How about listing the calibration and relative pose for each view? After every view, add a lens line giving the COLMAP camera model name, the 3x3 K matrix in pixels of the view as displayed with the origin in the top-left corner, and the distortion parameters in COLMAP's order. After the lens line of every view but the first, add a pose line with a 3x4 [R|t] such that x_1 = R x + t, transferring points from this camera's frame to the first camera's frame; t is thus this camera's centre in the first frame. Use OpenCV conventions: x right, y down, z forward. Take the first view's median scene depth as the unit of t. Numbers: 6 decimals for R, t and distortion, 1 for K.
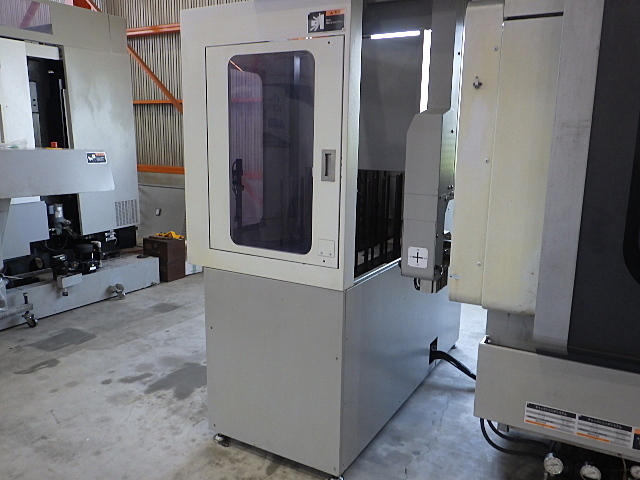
lens RADIAL K [[530.9, 0, 320.8], [0, 530.9, 241.3], [0, 0, 1]] dist [-0.005895, 0.003057]
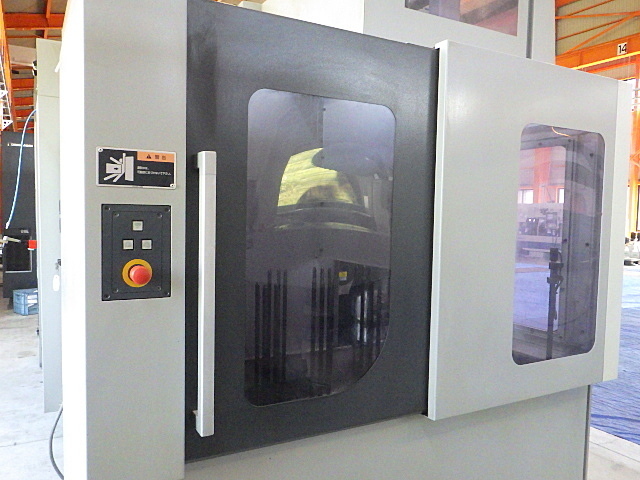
lens RADIAL K [[530.9, 0, 320.1], [0, 530.9, 240.5], [0, 0, 1]] dist [-0.005895, 0.003057]
pose [[0.513735, -0.050199, 0.856479, -0.354944], [0.156232, 0.987069, -0.035859, -0.258476], [-0.843604, 0.152232, 0.514935, 0.492200]]
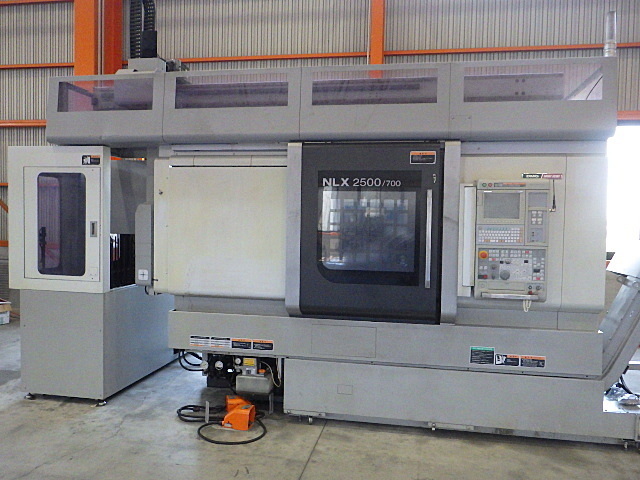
lens RADIAL K [[530.9, 0, 319.4], [0, 530.9, 242.1], [0, 0, 1]] dist [-0.005895, 0.003057]
pose [[0.946520, -0.012890, 0.322387, 0.165136], [0.059131, 0.989208, -0.134057, 0.210374], [-0.317179, 0.145951, 0.937067, -1.067283]]
